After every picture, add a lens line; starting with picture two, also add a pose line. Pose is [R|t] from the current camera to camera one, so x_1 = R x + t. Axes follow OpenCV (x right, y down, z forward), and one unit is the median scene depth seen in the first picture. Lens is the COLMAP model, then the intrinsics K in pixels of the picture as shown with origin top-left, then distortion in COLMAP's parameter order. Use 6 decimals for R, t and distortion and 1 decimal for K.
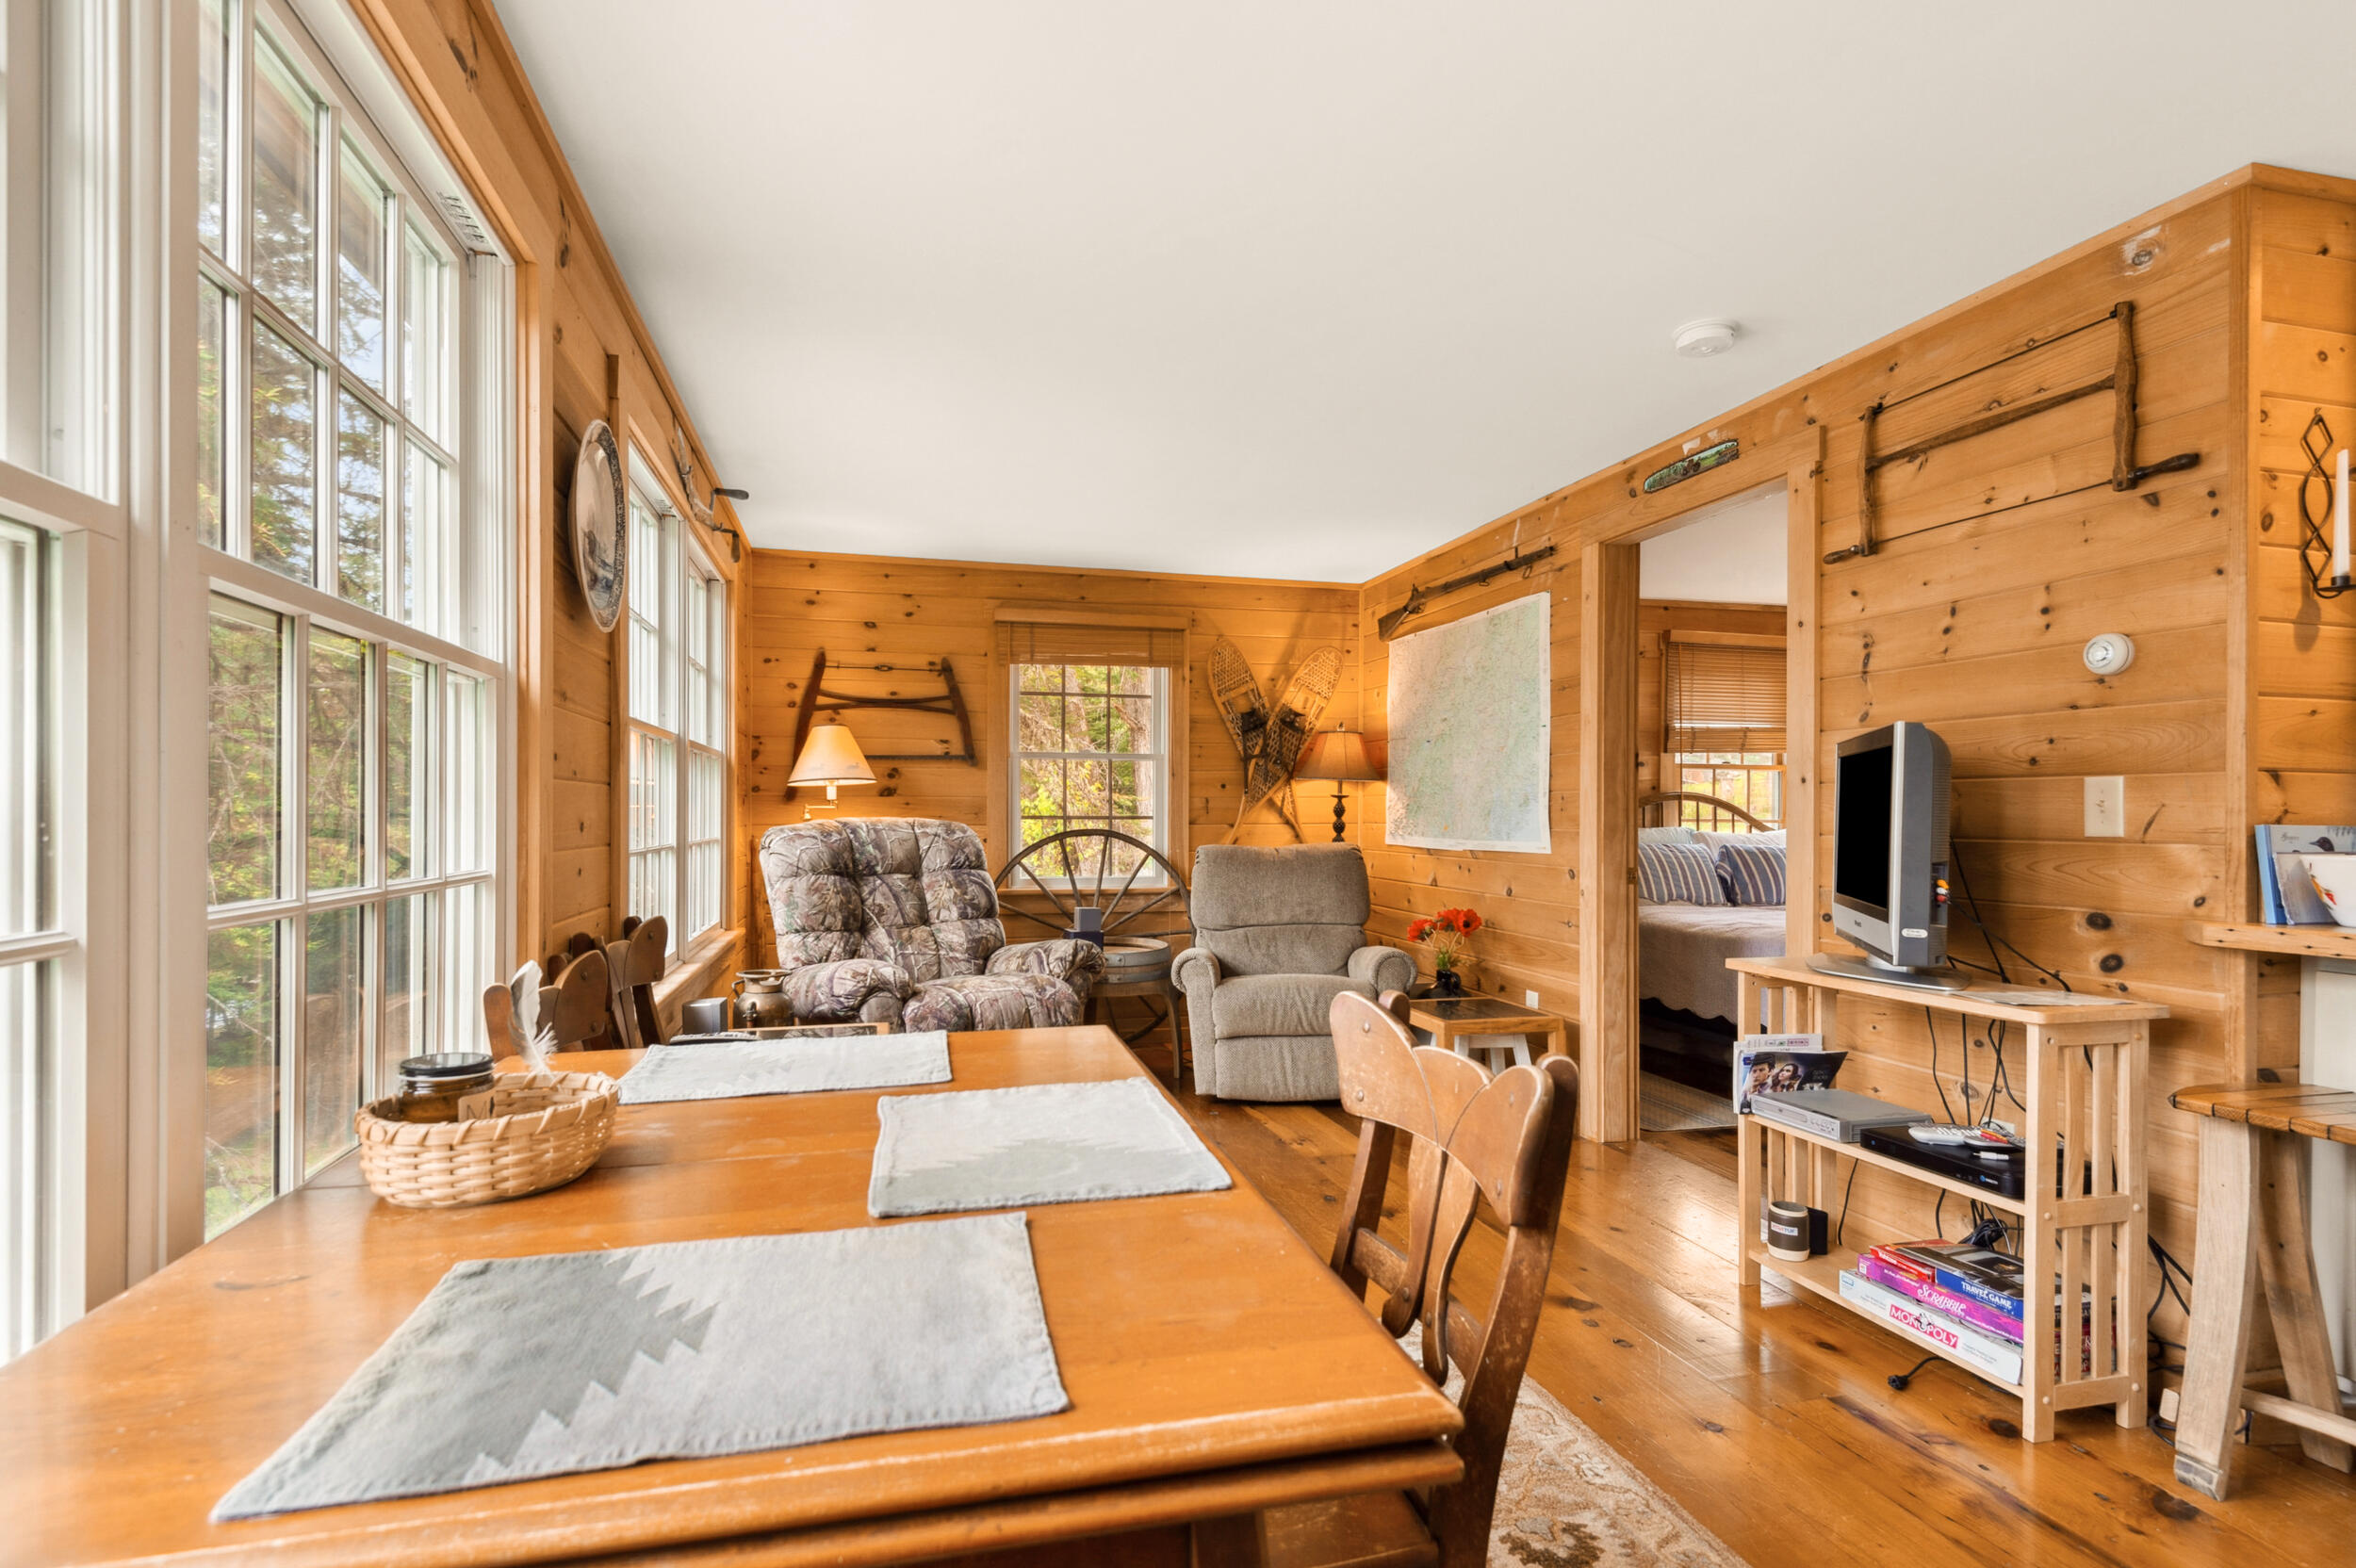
lens RADIAL K [[1107.2, 0, 1209.9], [0, 1107.2, 803.5], [0, 0, 1]] dist [0.045326, -0.025327]
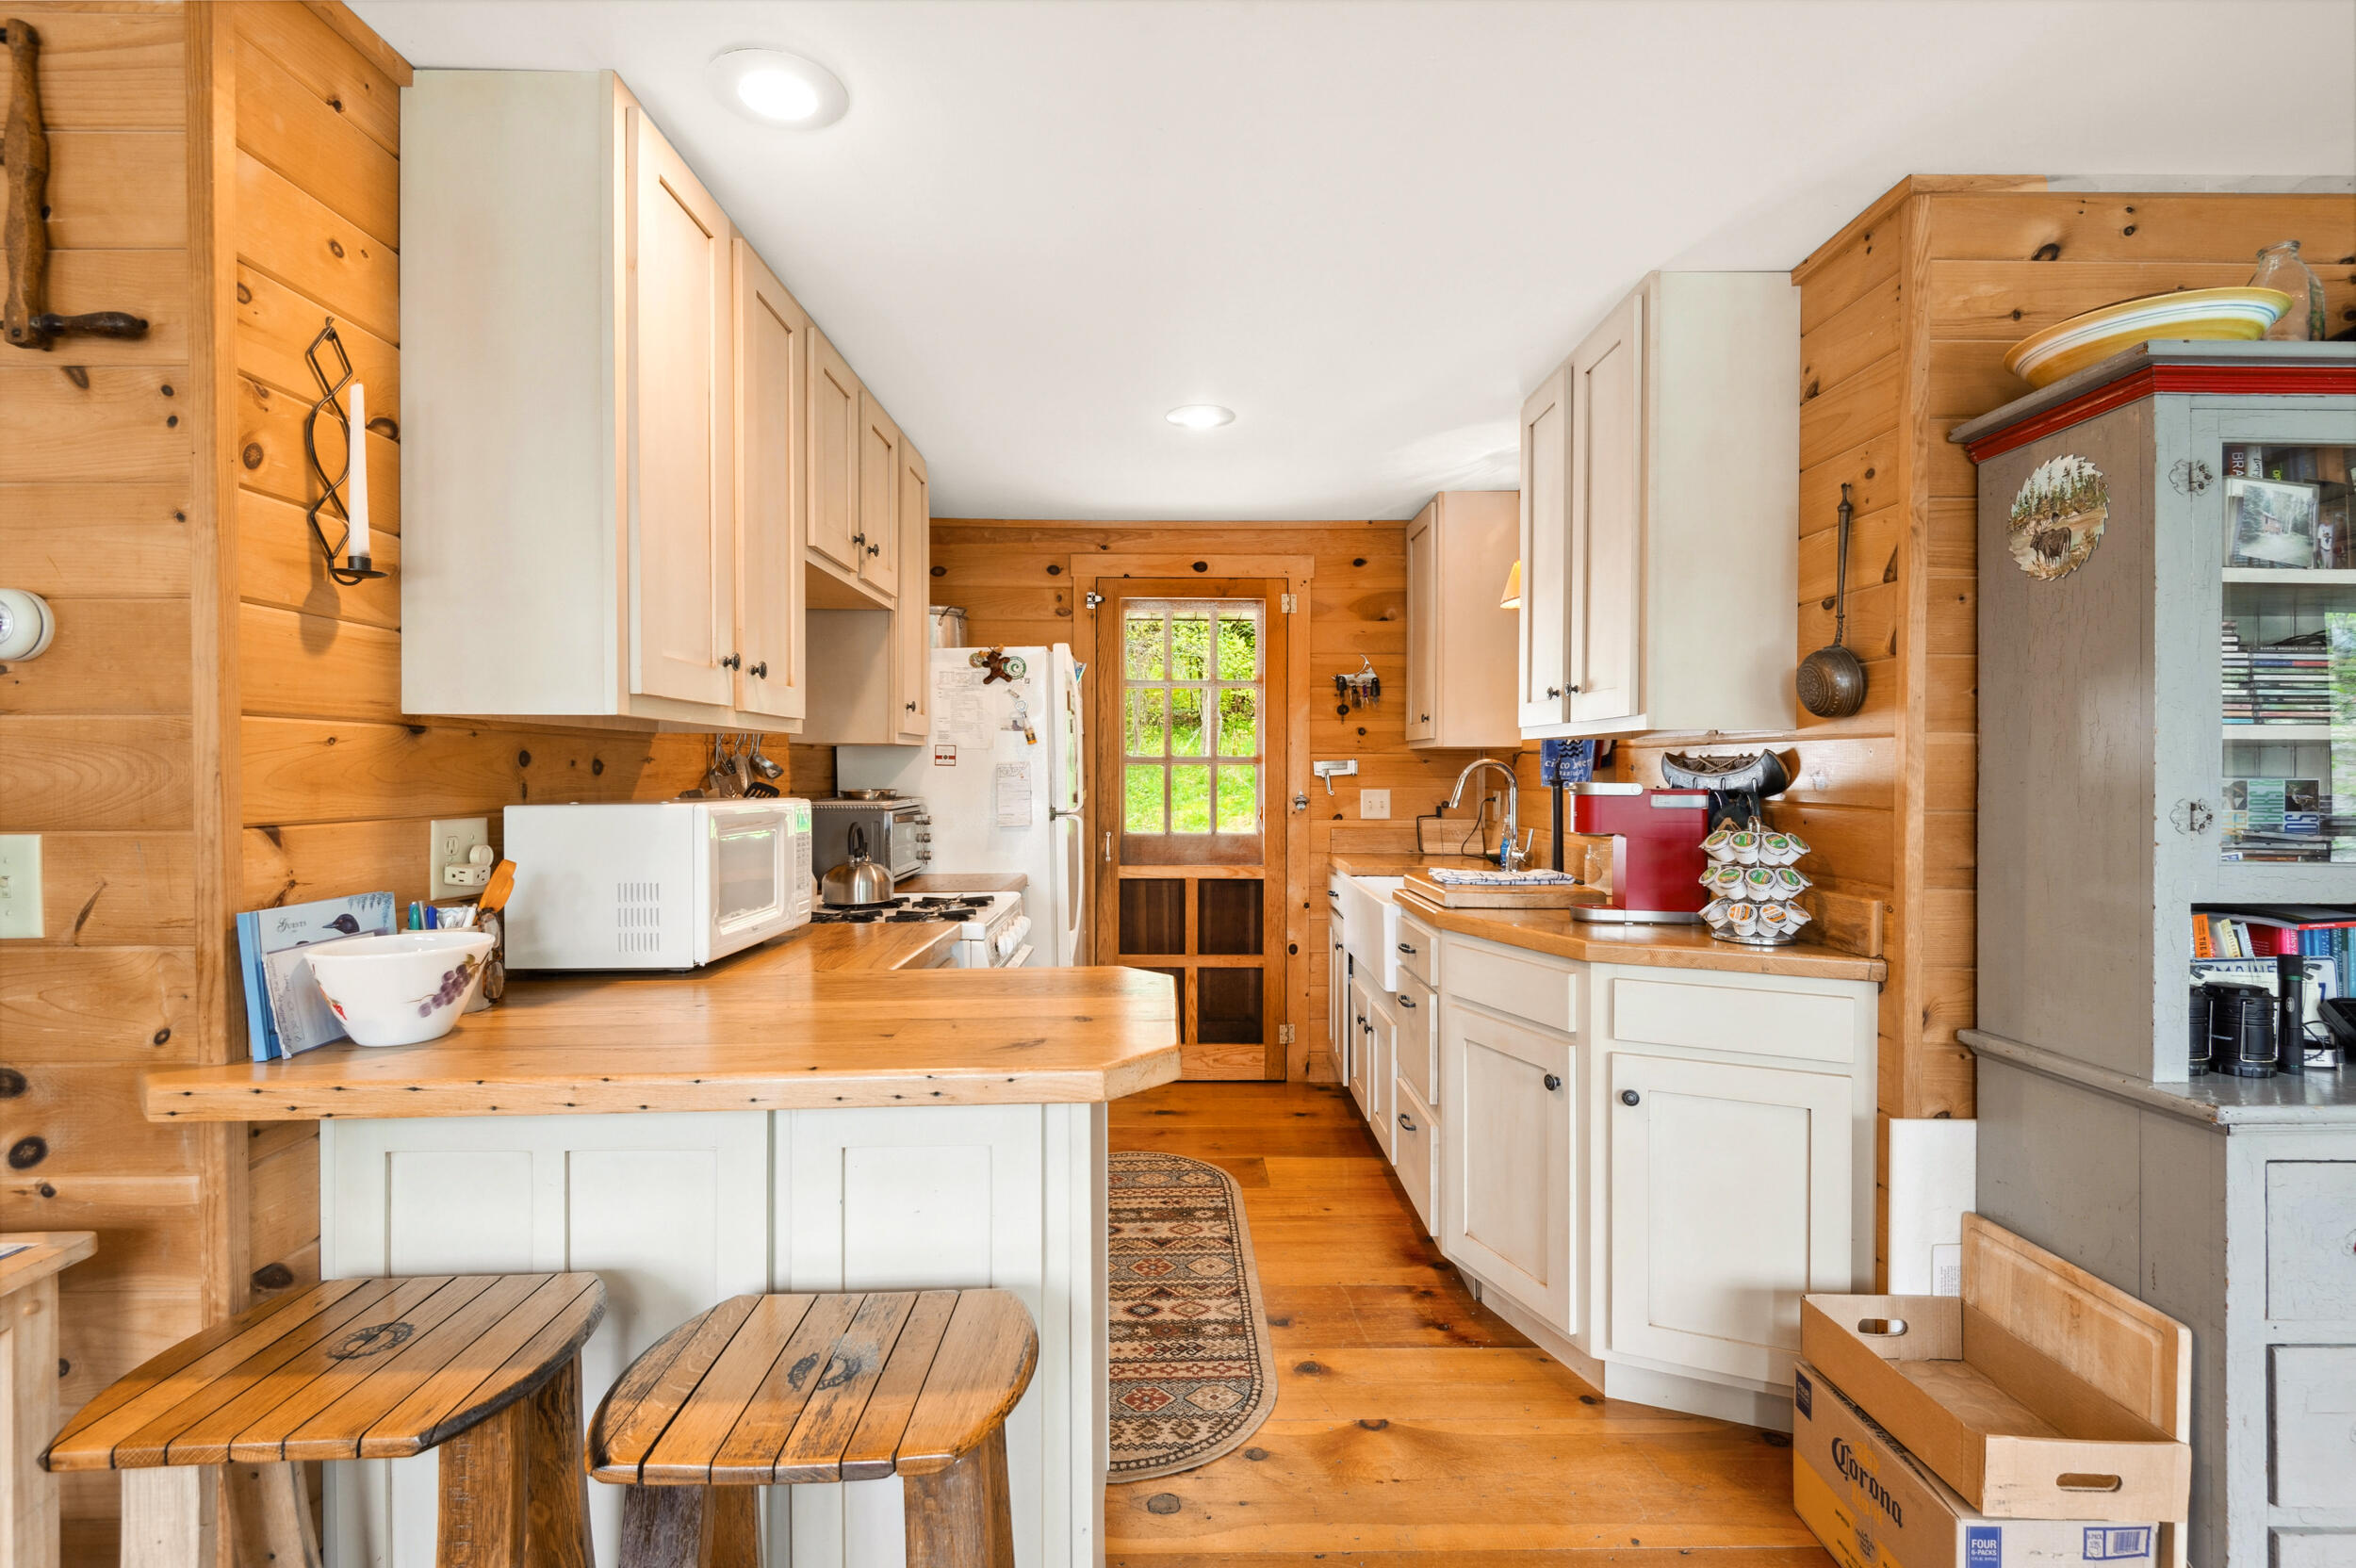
lens RADIAL K [[1078.1, 0, 1178.2], [0, 1078.1, 781.3], [0, 0, 1]] dist [-0.000440, -0.000323]
pose [[0.233391, -0.021377, 0.972148, 0.207930], [0.002451, 0.999768, 0.021396, -0.032565], [-0.972380, -0.002611, 0.233389, 0.149852]]
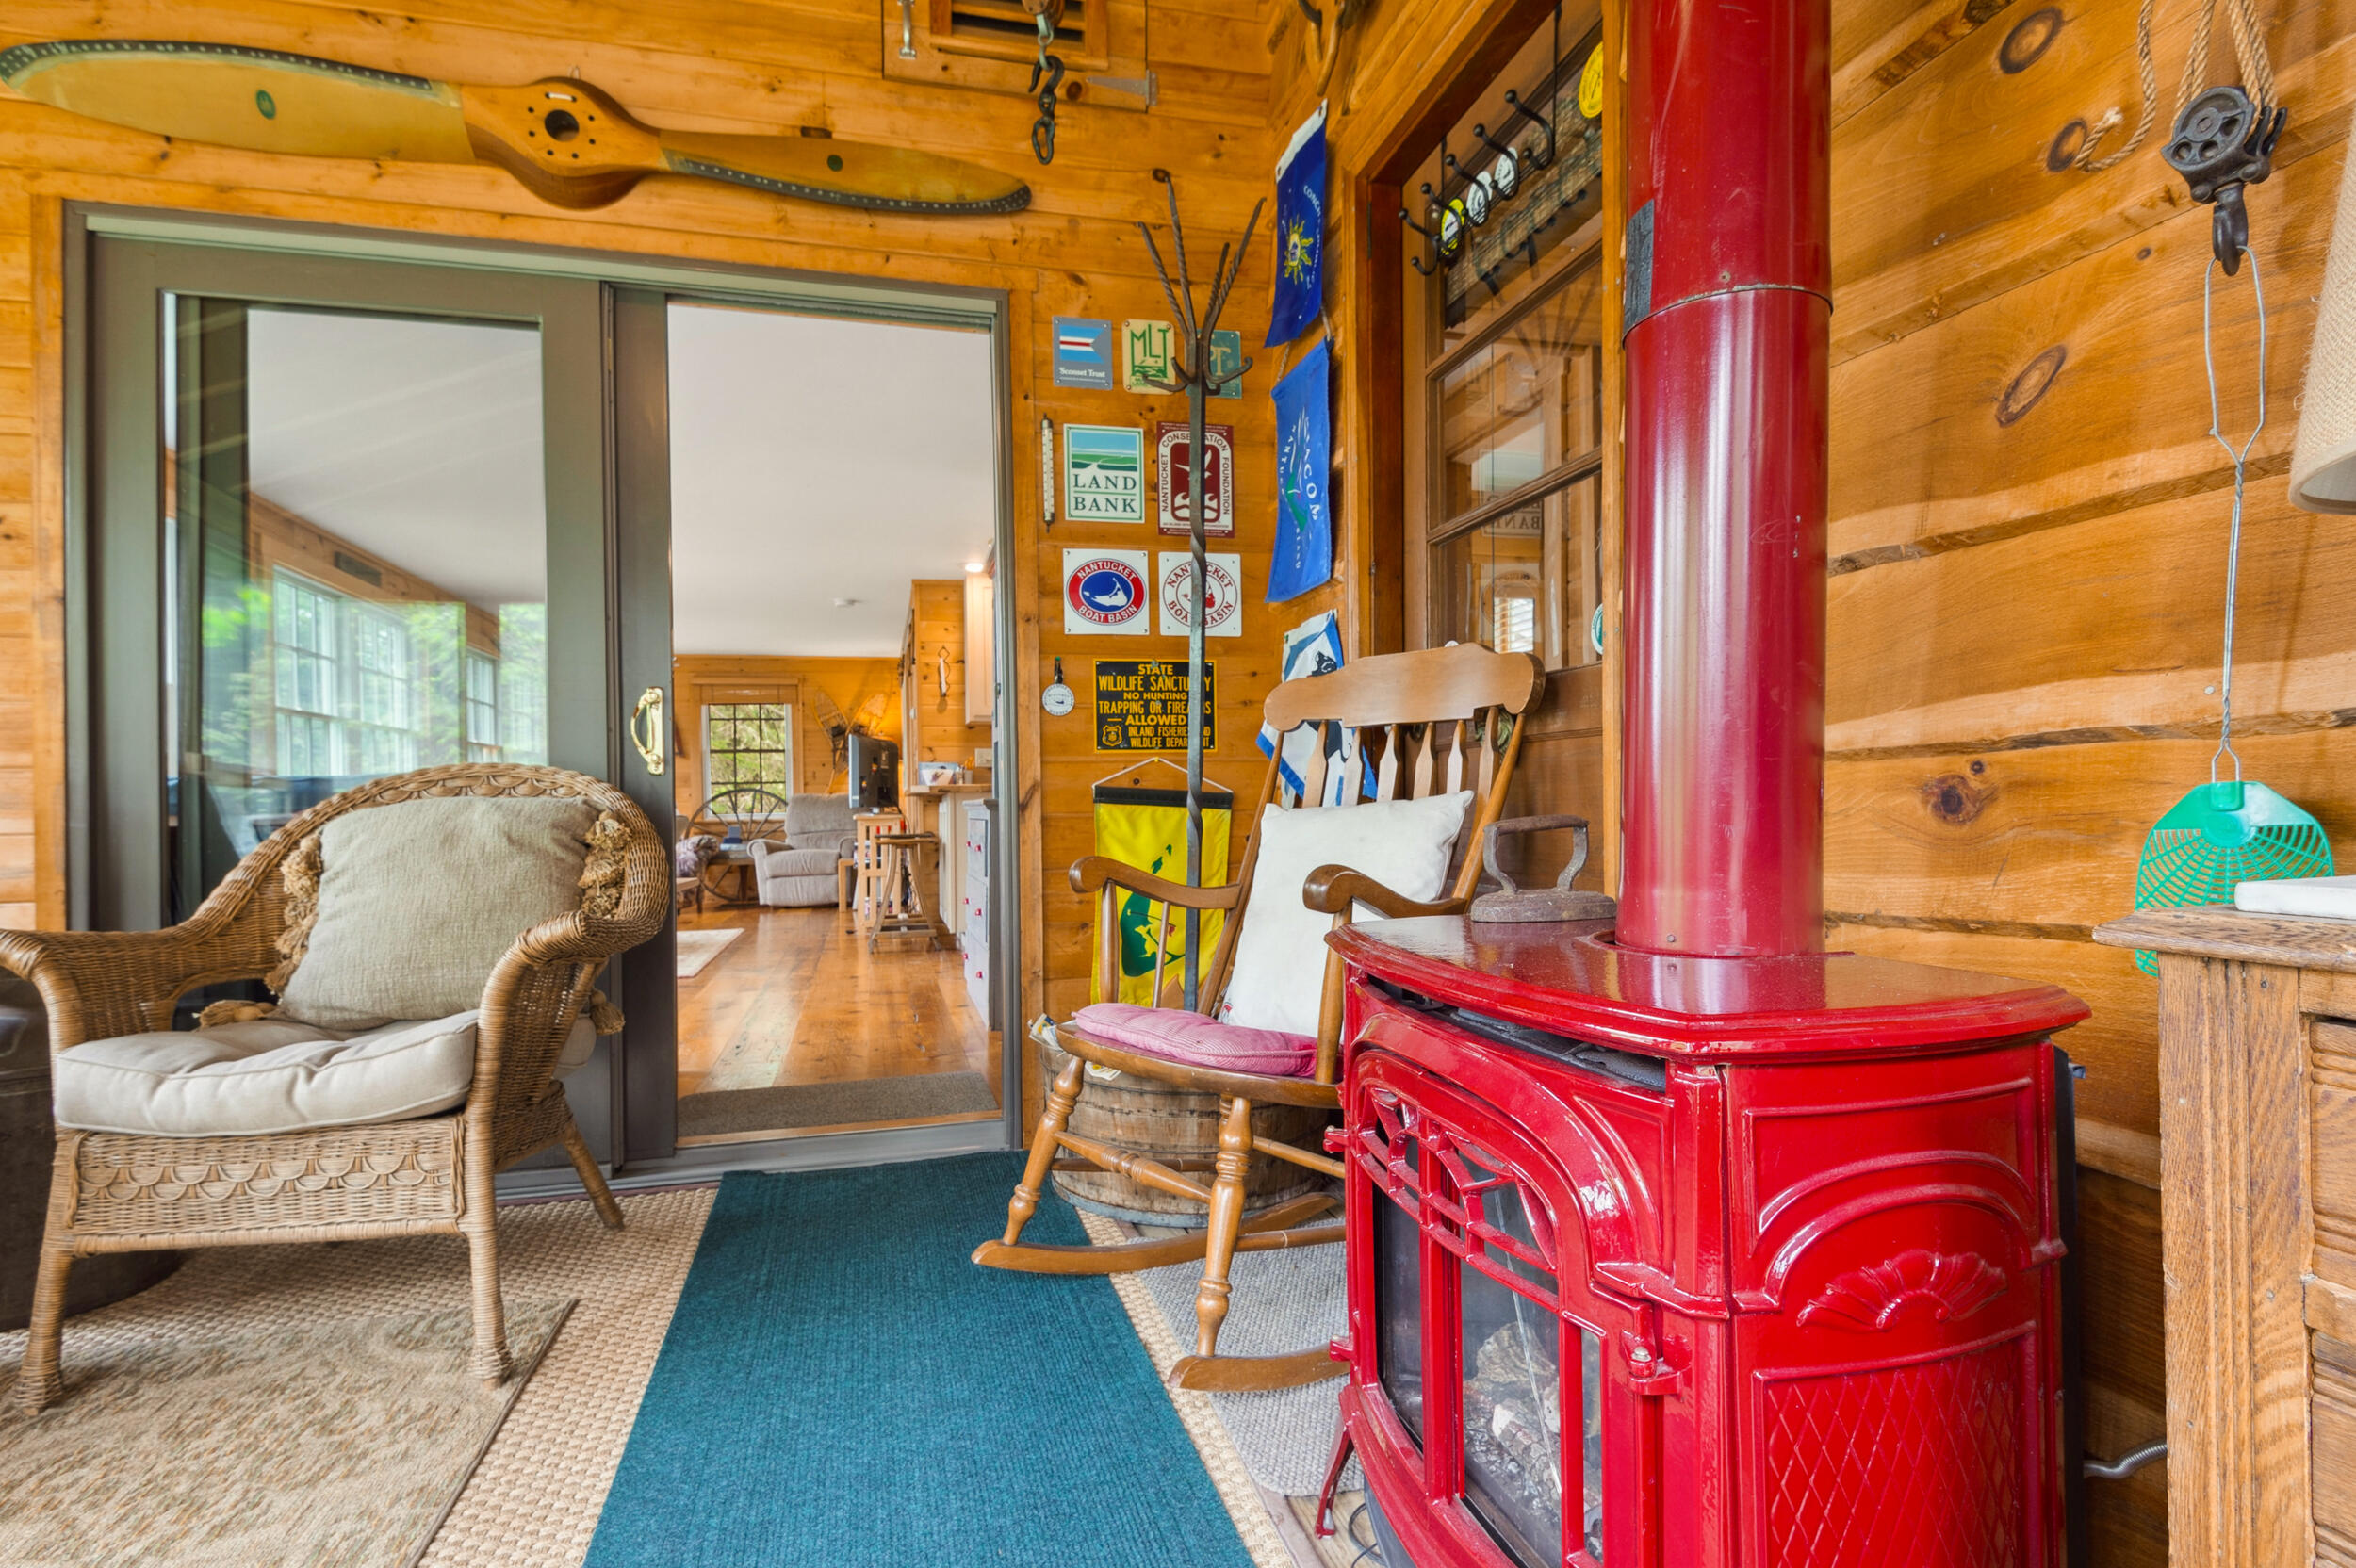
lens RADIAL K [[1107.2, 0, 1209.9], [0, 1107.2, 803.5], [0, 0, 1]] dist [0.045326, -0.025327]
pose [[0.998607, -0.025747, 0.046065, 0.798450], [0.025679, 0.999668, 0.002072, 0.086560], [-0.046103, -0.000886, 0.998936, -1.294317]]
